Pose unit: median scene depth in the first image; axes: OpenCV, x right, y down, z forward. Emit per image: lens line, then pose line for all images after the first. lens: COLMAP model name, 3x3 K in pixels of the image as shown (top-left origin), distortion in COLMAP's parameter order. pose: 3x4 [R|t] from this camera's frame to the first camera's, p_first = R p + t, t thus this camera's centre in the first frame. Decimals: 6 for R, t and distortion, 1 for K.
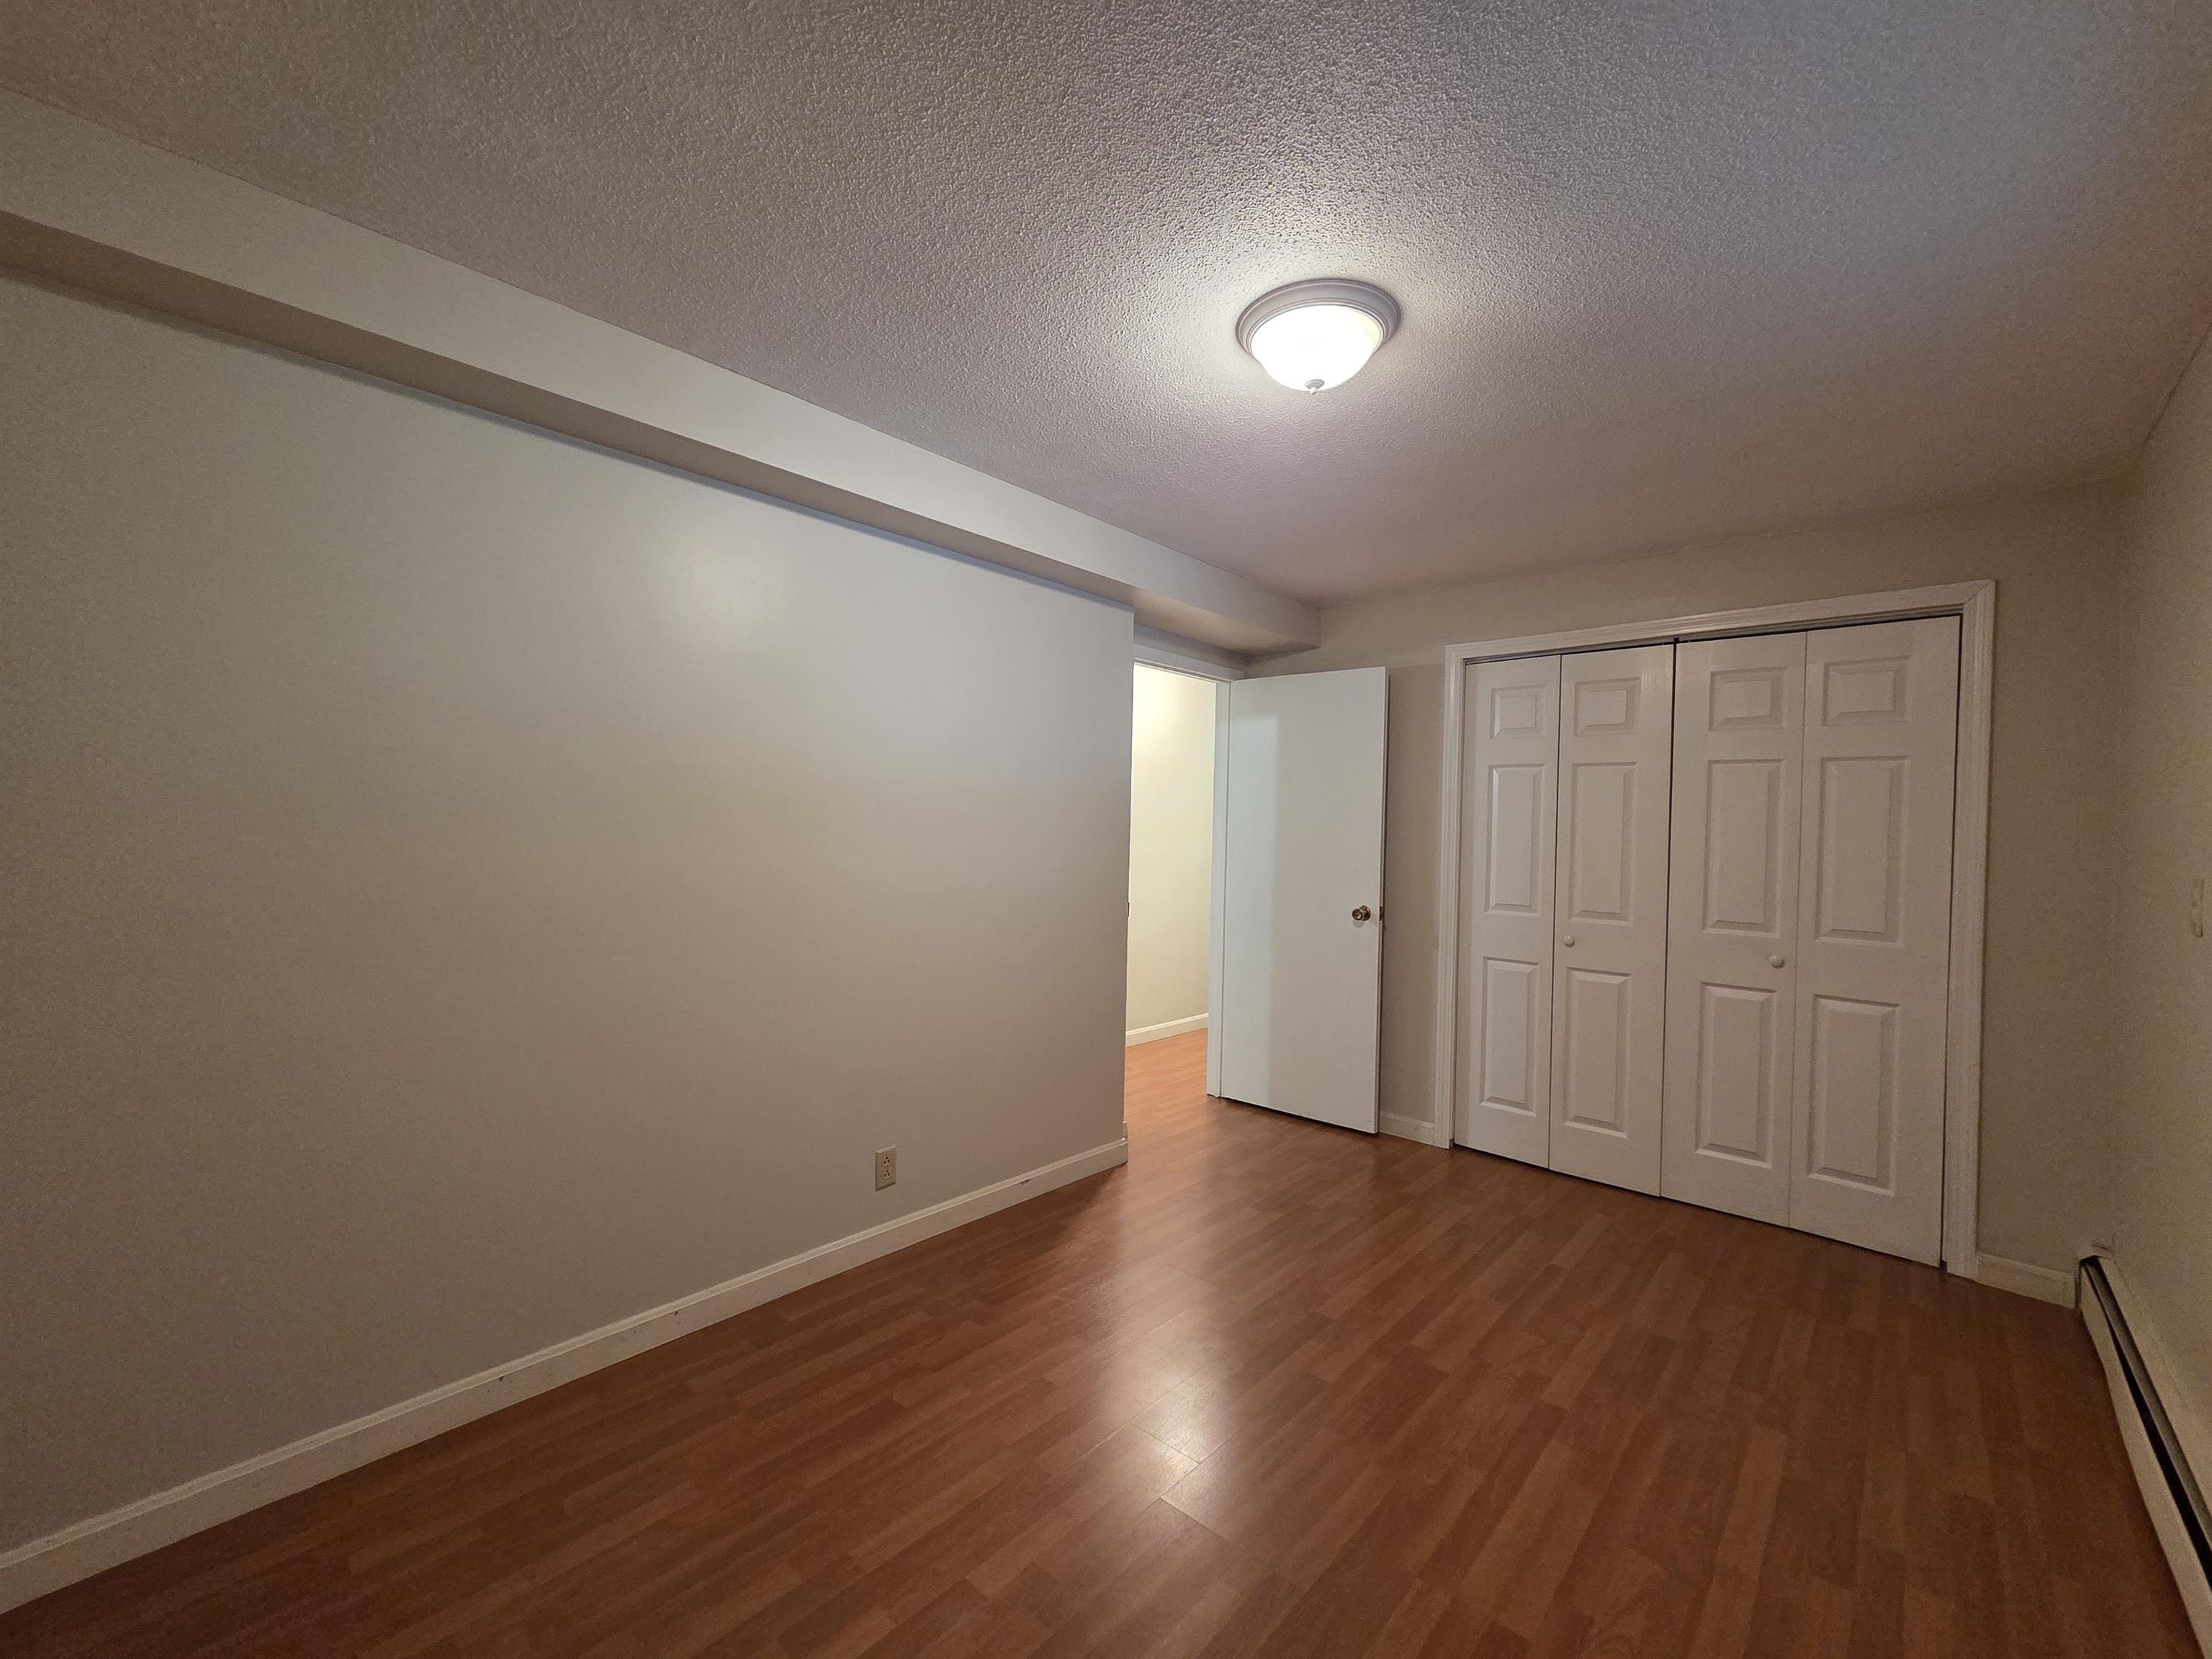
lens RADIAL K [[897.3, 0, 1106.8], [0, 897.3, 832.2], [0, 0, 1]] dist [-0.011166, -0.000155]
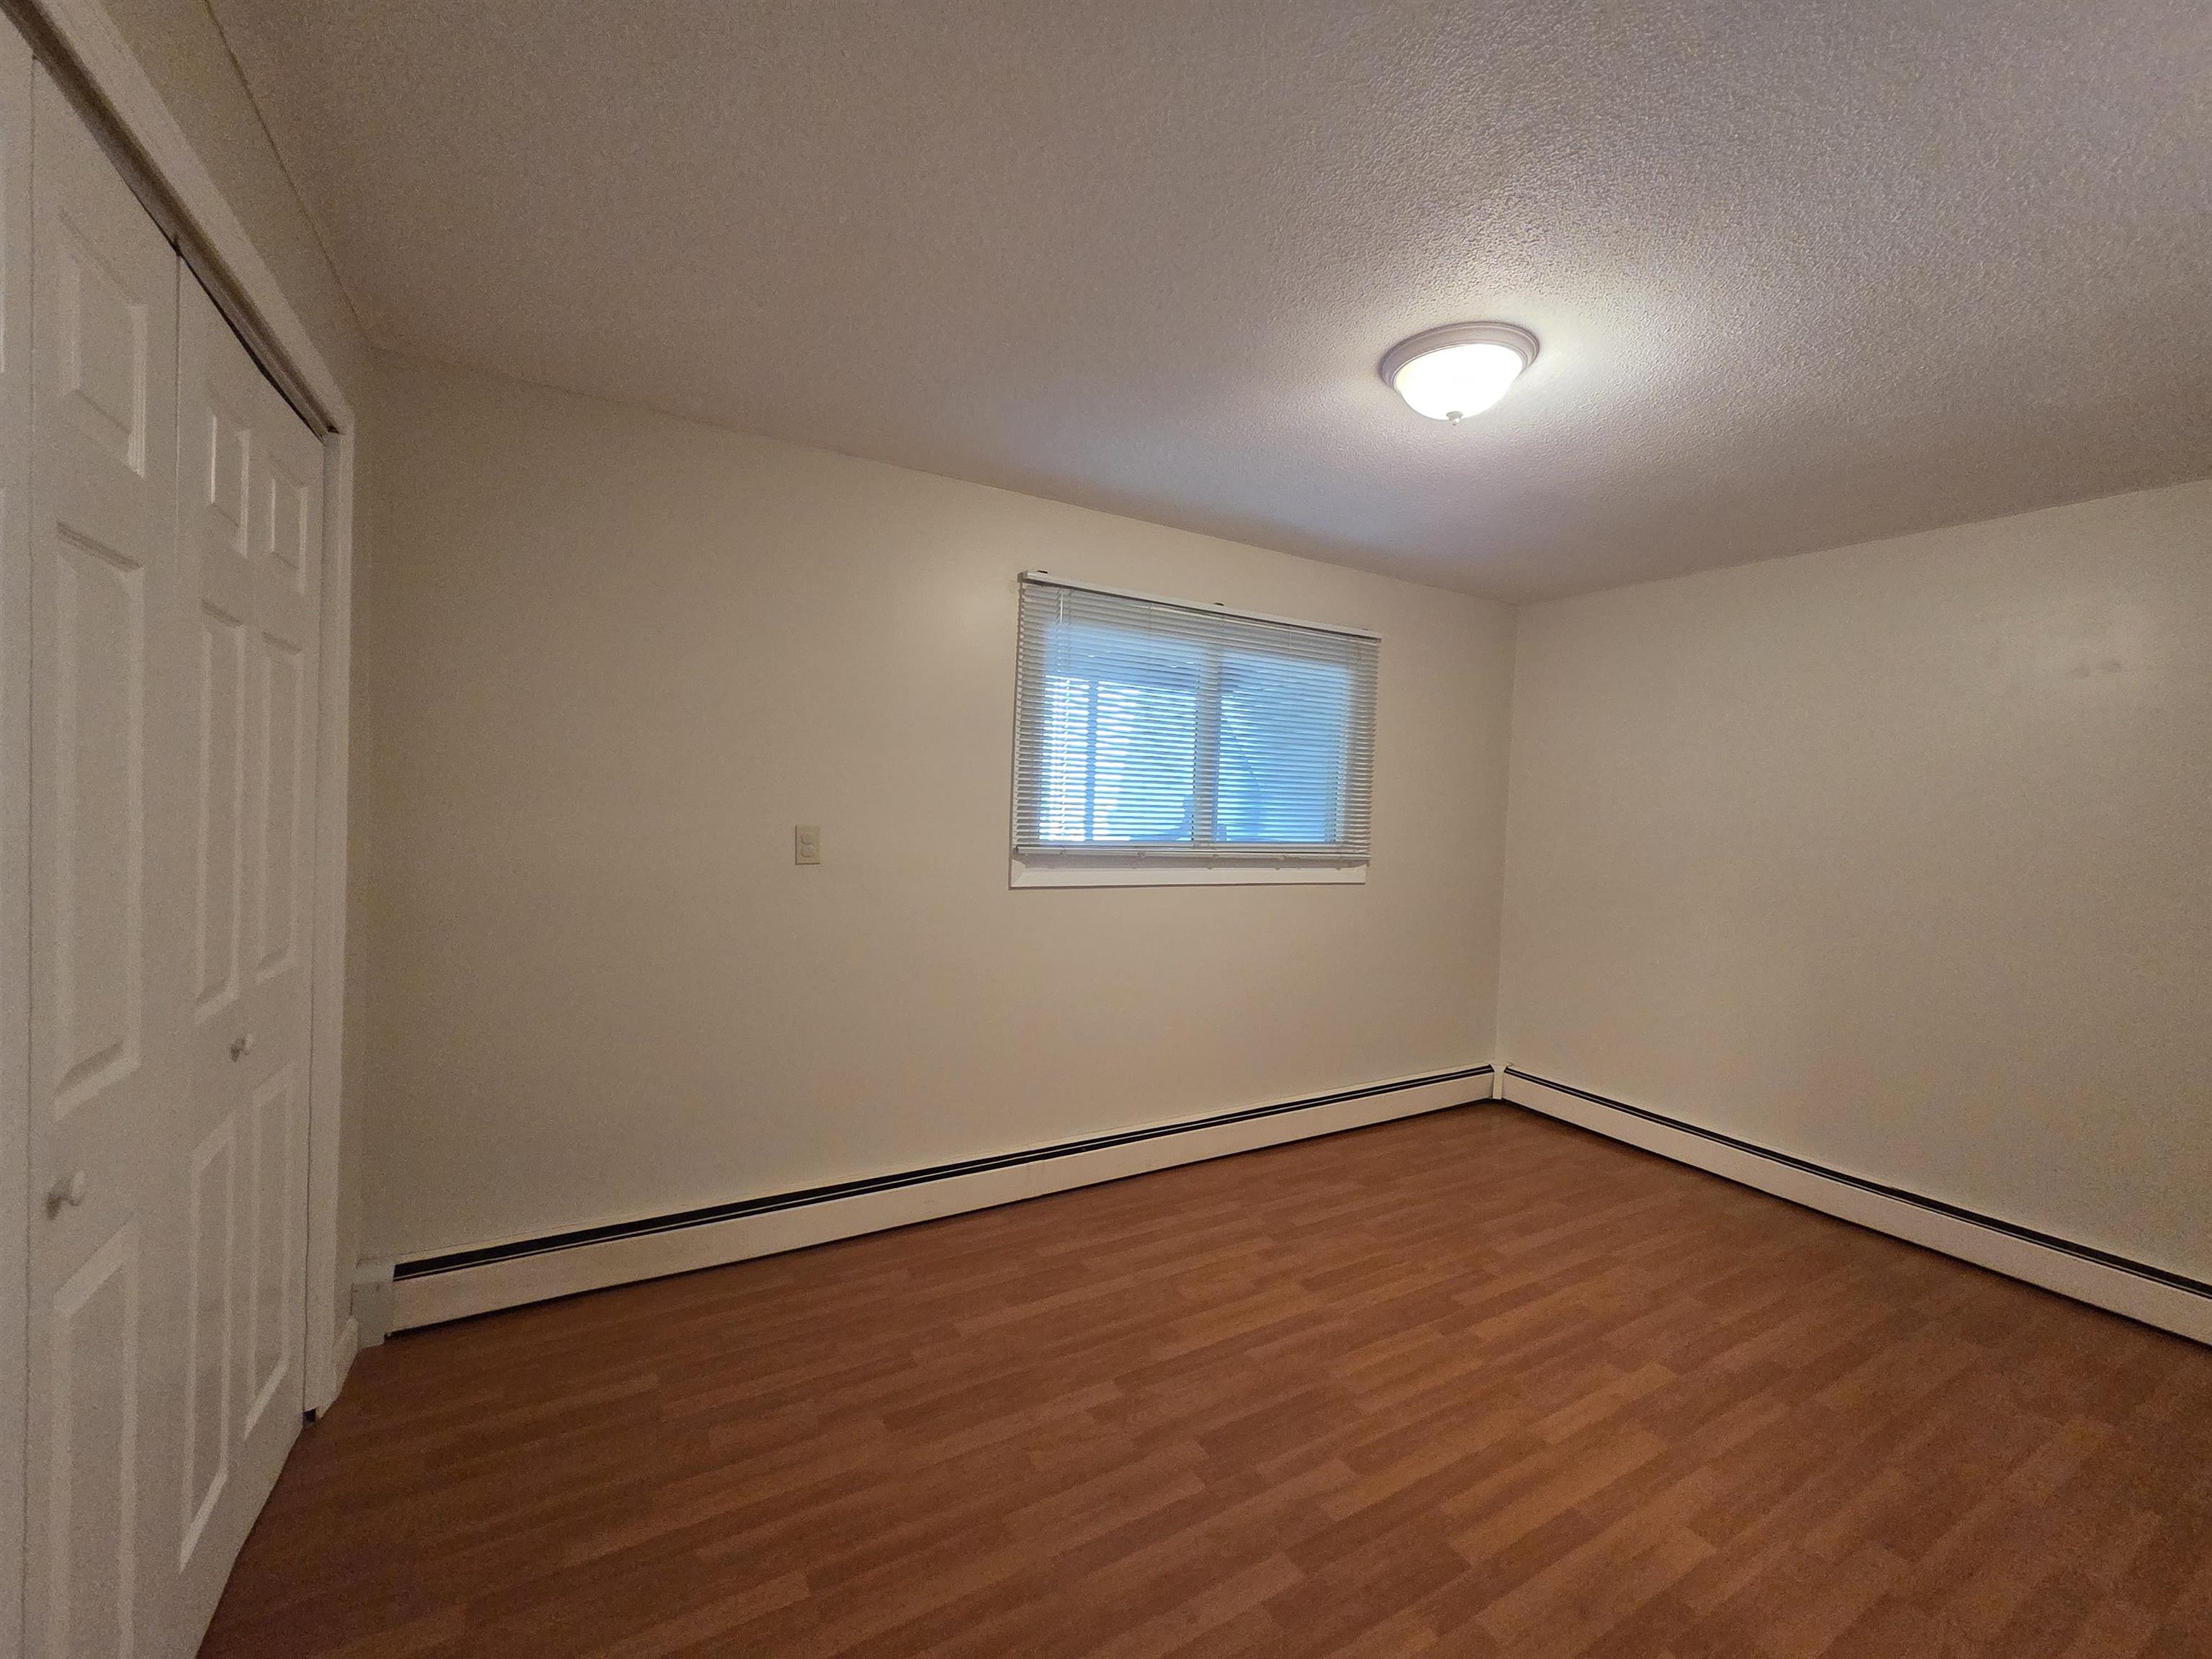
lens RADIAL K [[897.3, 0, 1106.1], [0, 897.3, 828.8], [0, 0, 1]] dist [-0.011166, -0.000155]
pose [[-0.950795, -0.057499, 0.304438, 0.239426], [-0.049600, 0.998203, 0.033623, -0.021749], [-0.305824, 0.016869, -0.951939, 1.924577]]
